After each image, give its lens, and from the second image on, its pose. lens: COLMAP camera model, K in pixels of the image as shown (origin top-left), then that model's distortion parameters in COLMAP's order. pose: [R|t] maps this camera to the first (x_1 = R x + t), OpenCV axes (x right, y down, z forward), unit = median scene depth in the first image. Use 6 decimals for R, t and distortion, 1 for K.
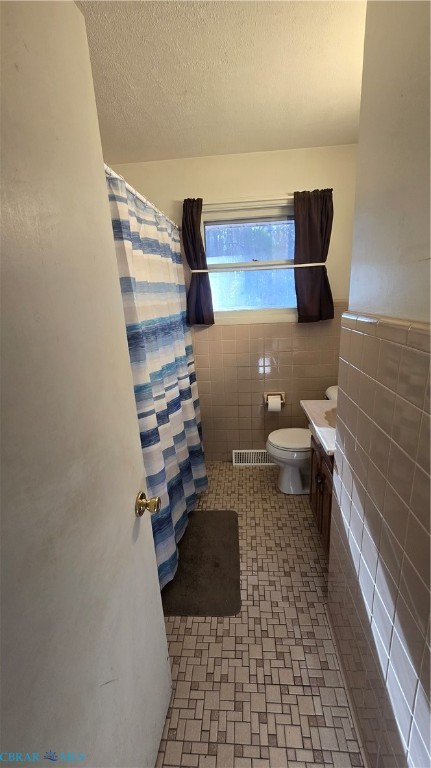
lens RADIAL K [[313.2, 0, 217.6], [0, 313.2, 383.5], [0, 0, 1]] dist [-0.002231, -0.000064]
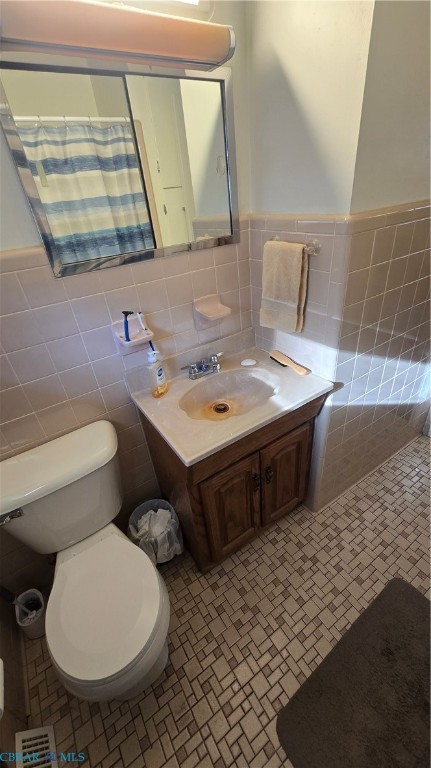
lens RADIAL K [[313.2, 0, 217.6], [0, 313.2, 383.5], [0, 0, 1]] dist [-0.002231, -0.000064]
pose [[-0.607818, -0.317822, 0.727699, -0.080956], [0.331738, 0.730976, 0.596341, -0.324353], [-0.721462, 0.603873, -0.338867, 1.136555]]
